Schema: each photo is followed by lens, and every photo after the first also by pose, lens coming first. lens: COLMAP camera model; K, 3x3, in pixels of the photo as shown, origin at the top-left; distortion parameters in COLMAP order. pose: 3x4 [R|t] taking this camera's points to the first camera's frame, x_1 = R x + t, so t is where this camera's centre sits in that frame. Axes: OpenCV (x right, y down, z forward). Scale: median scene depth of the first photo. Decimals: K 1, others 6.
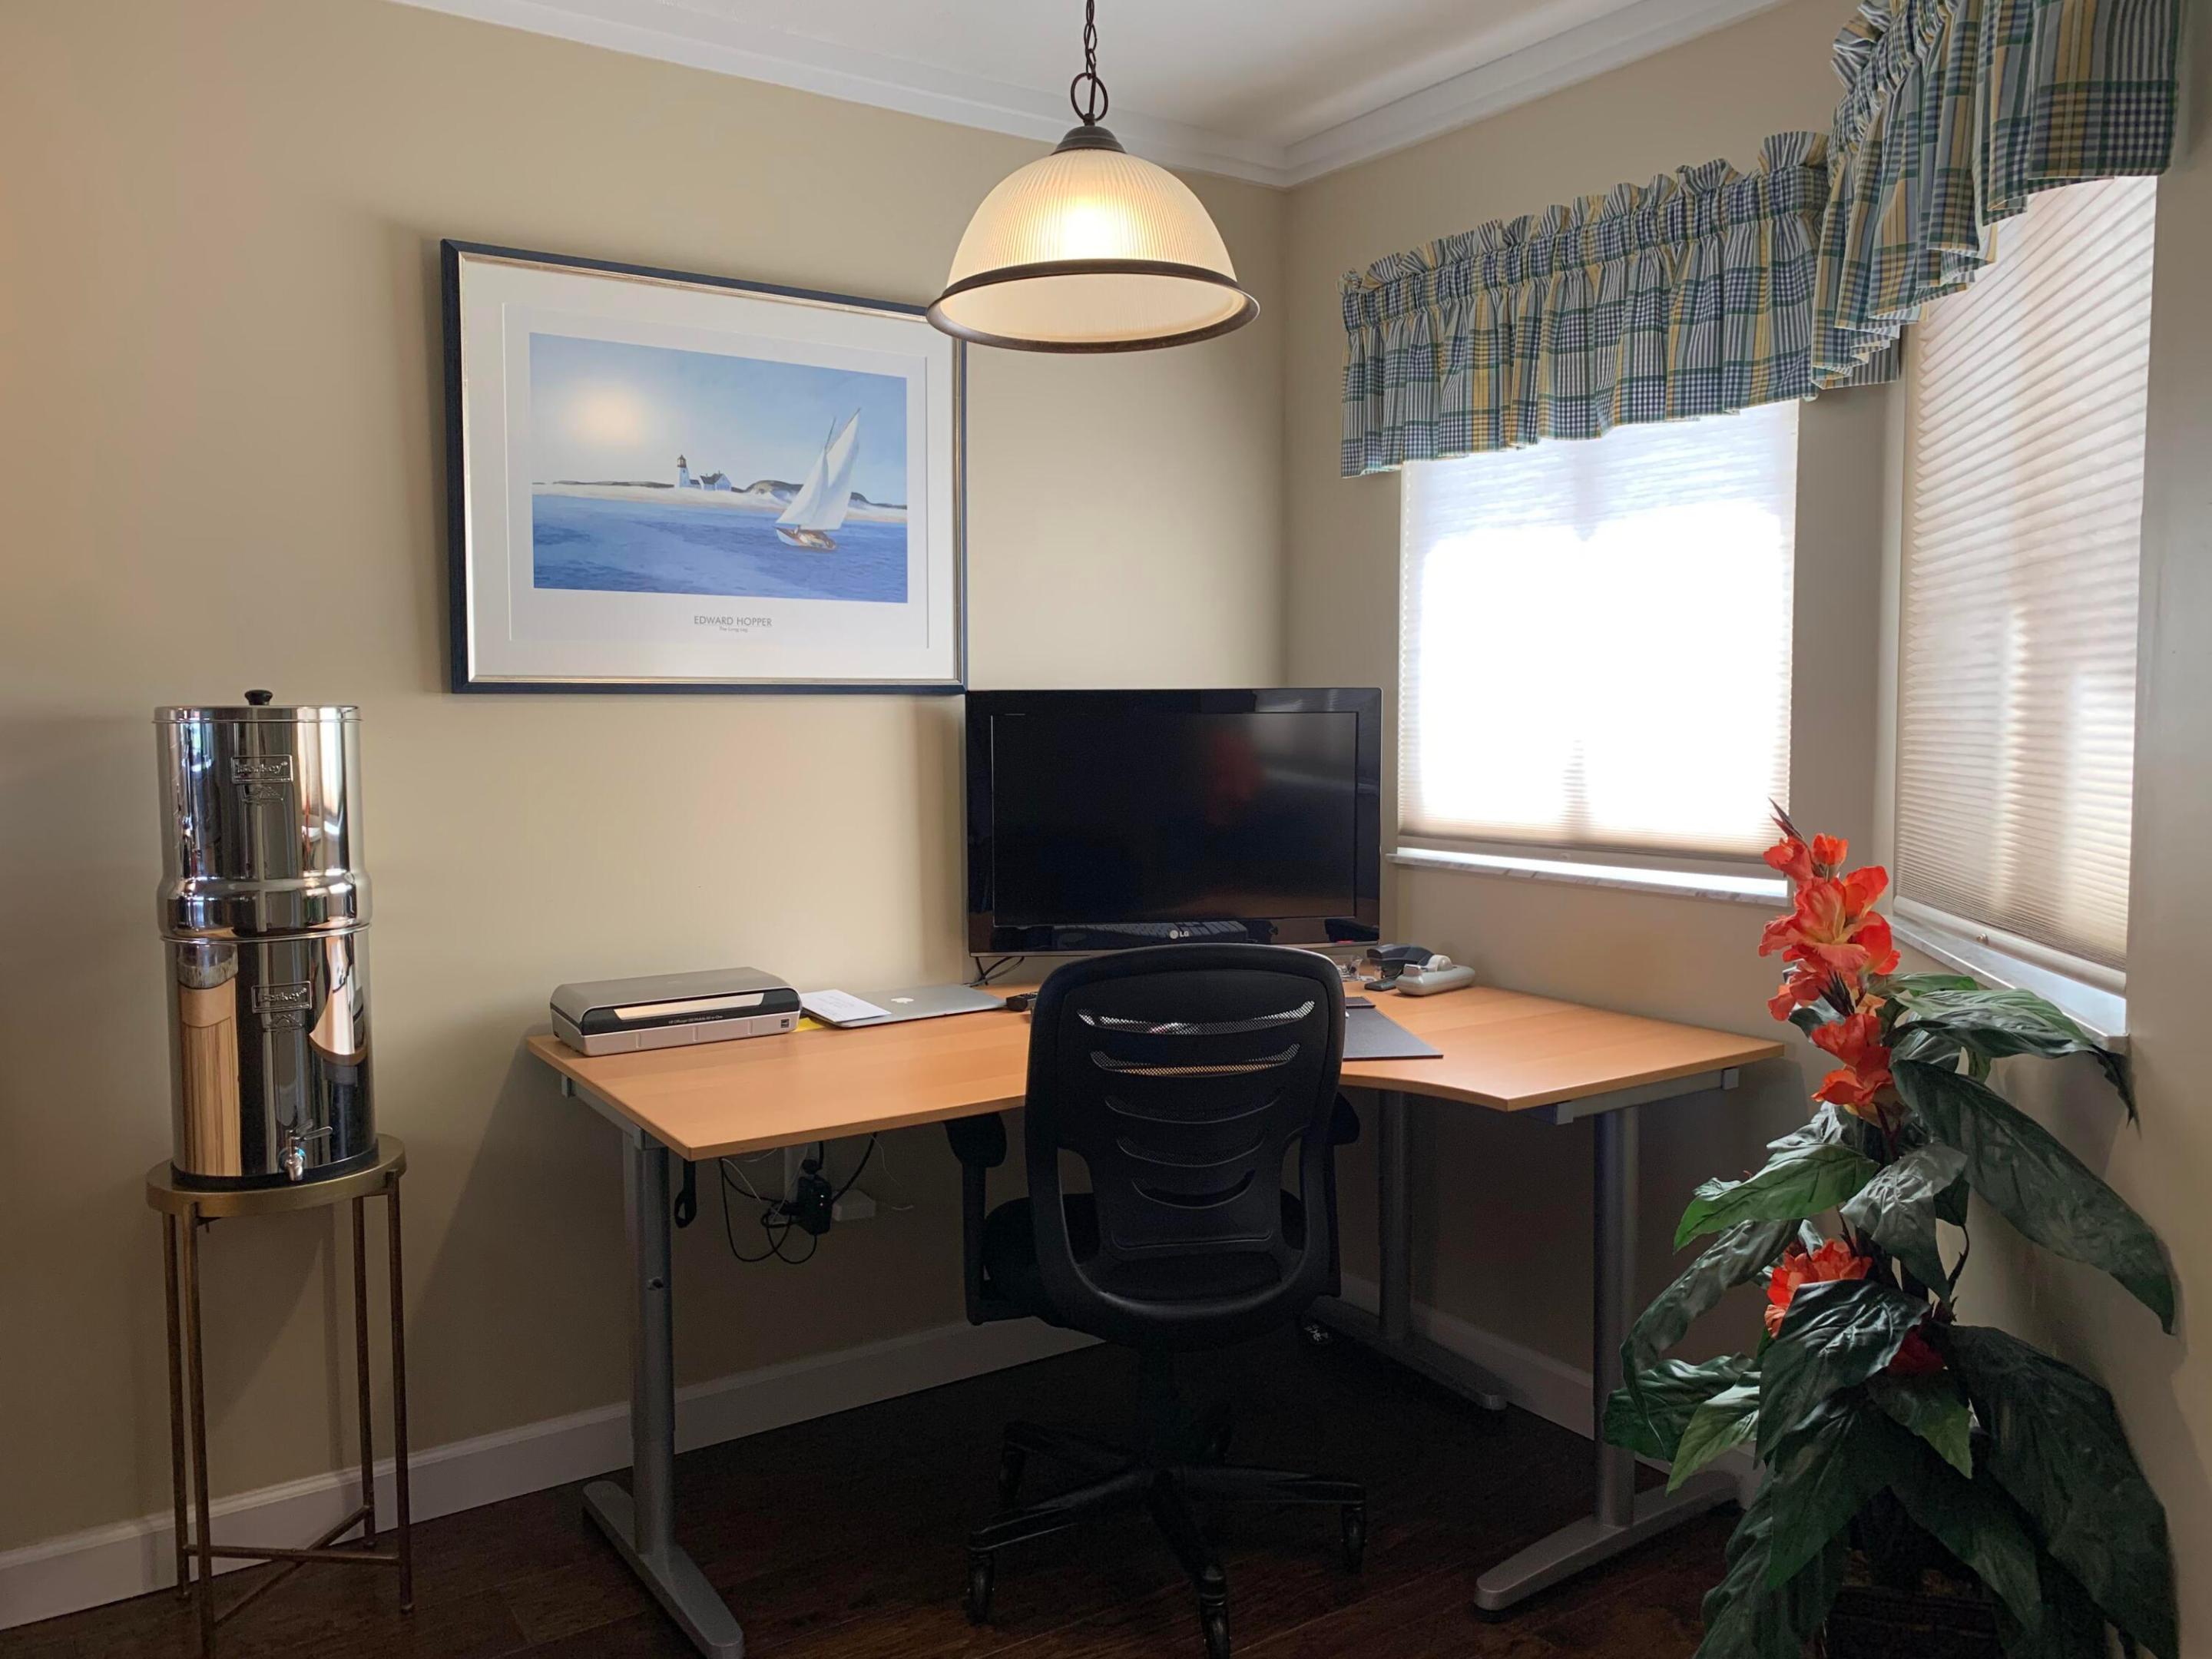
lens RADIAL K [[1743.2, 0, 1103.8], [0, 1743.2, 817.2], [0, 0, 1]] dist [0.086823, -0.001749]
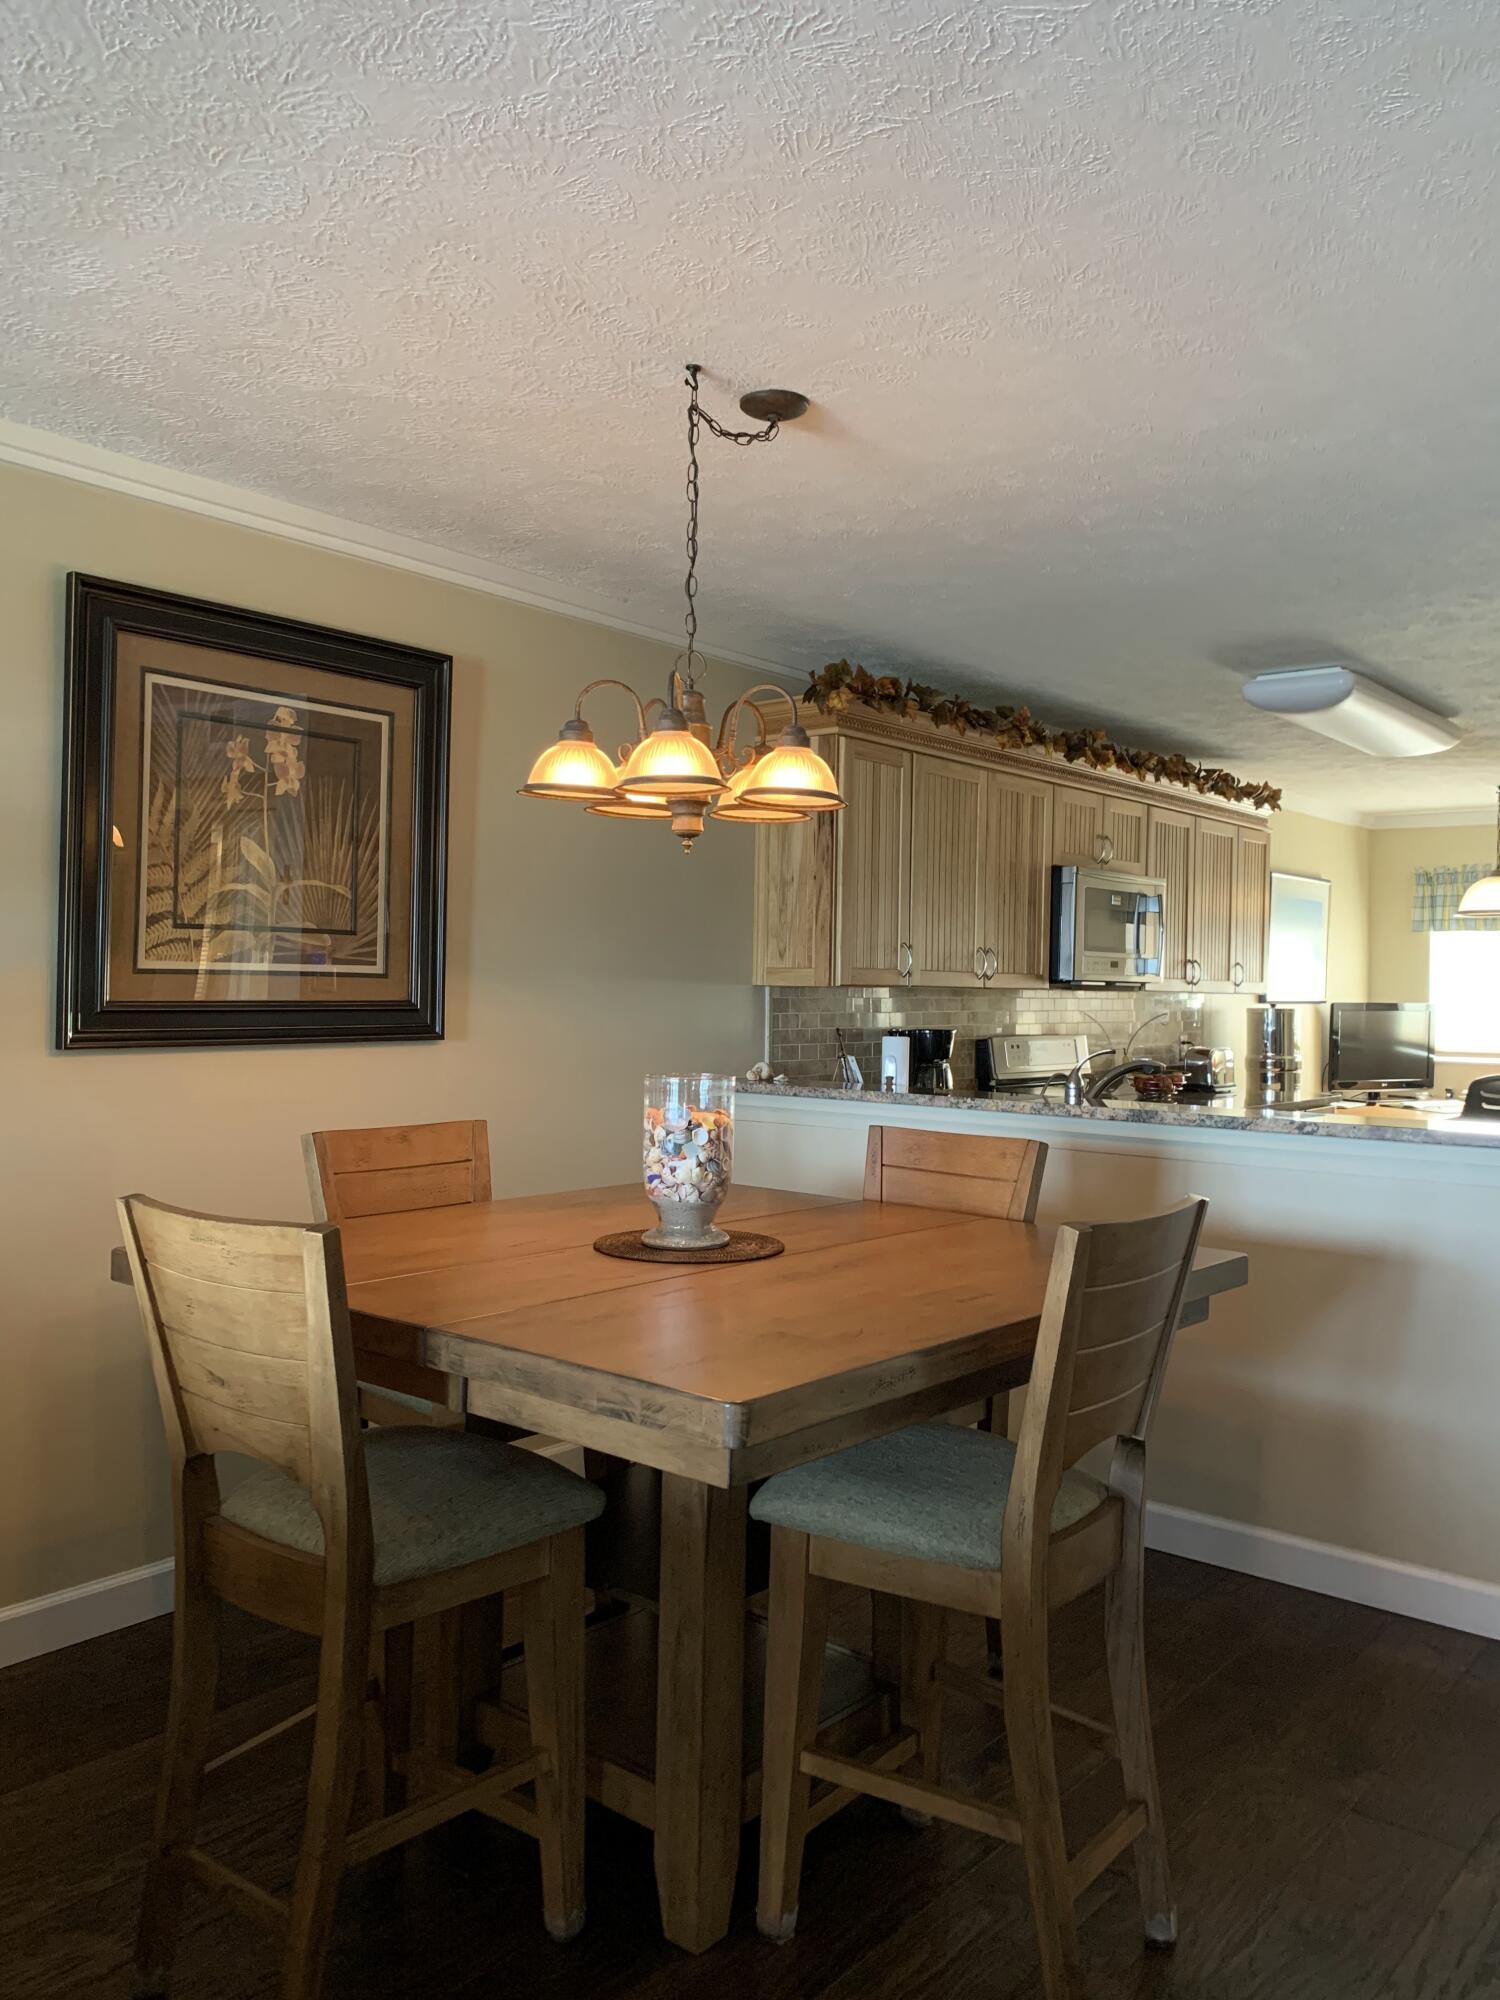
lens RADIAL K [[1532.3, 0, 753.2], [0, 1532.3, 980.5], [0, 0, 1]] dist [0.002376, -0.000302]
pose [[0.952814, 0.020483, 0.302864, -2.016166], [0.000387, 0.997638, -0.068691, 0.079852], [-0.303556, 0.065567, 0.950555, -1.335943]]
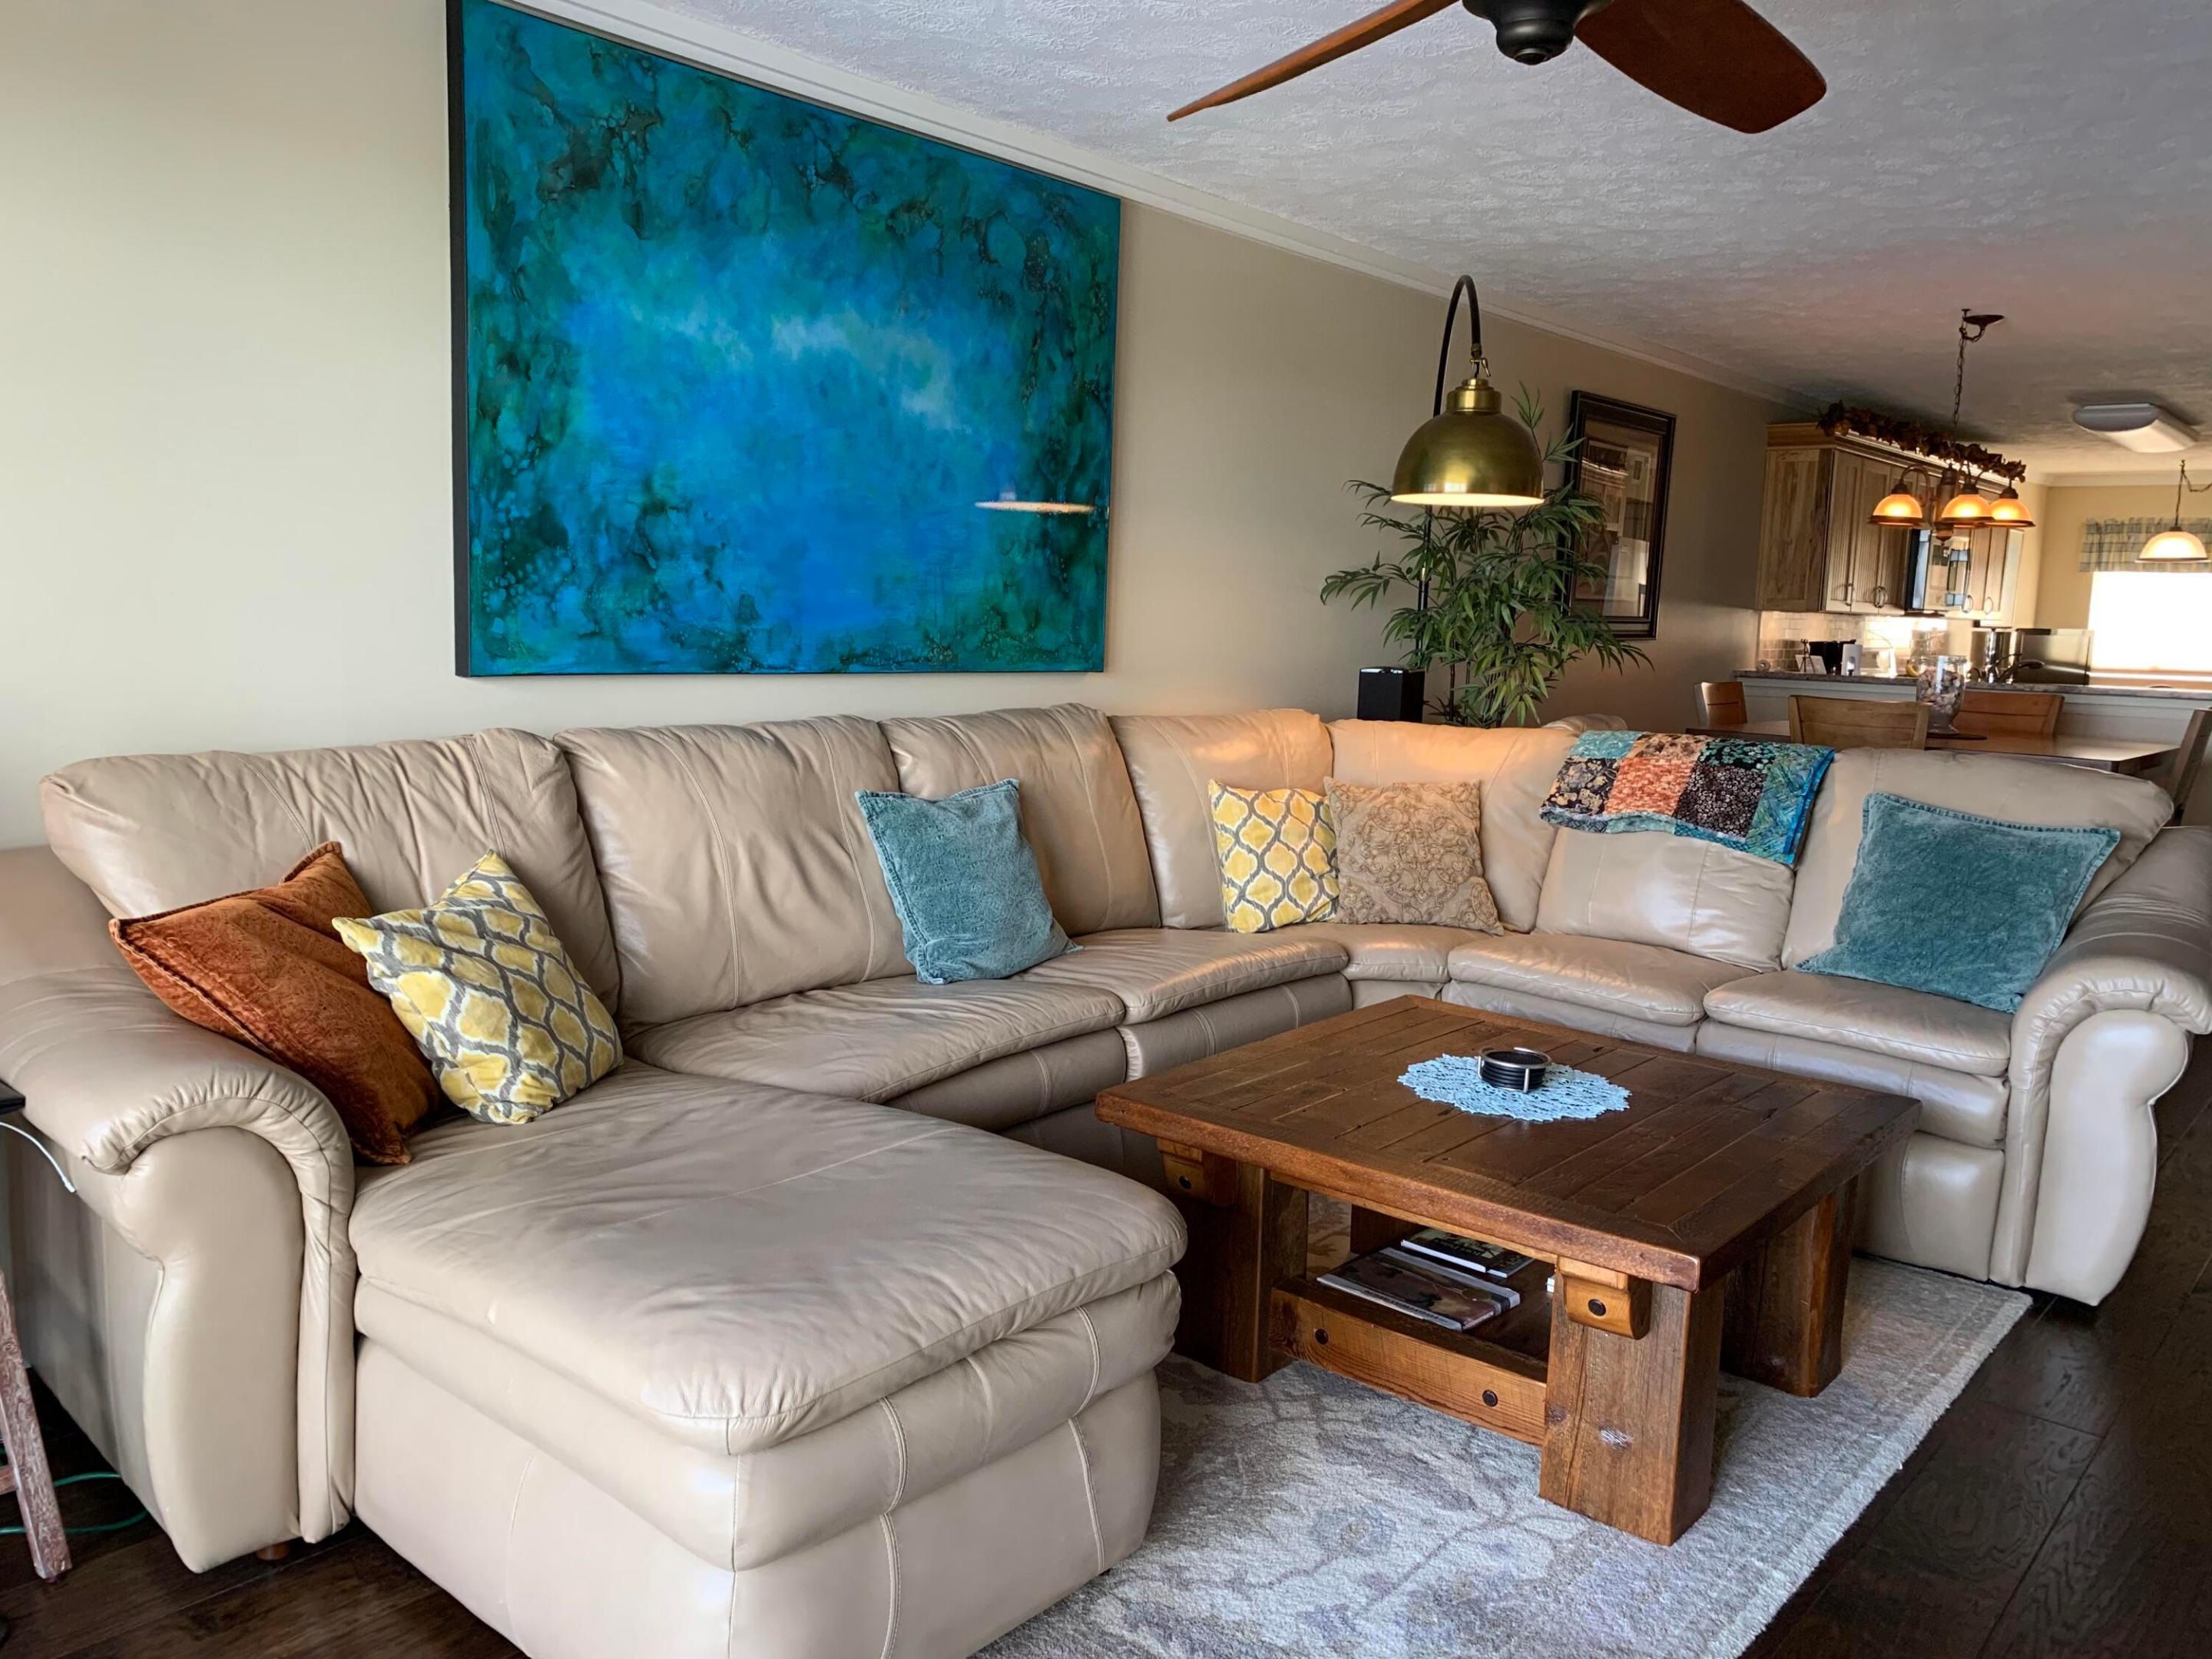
lens RADIAL K [[1694.8, 0, 1106.0], [0, 1694.8, 829.5], [0, 0, 1]] dist [0.002376, -0.000302]
pose [[0.957923, -0.002362, 0.287015, -3.316581], [-0.018127, 0.997472, 0.068708, 0.160800], [-0.286451, -0.071020, 0.955459, -2.165267]]
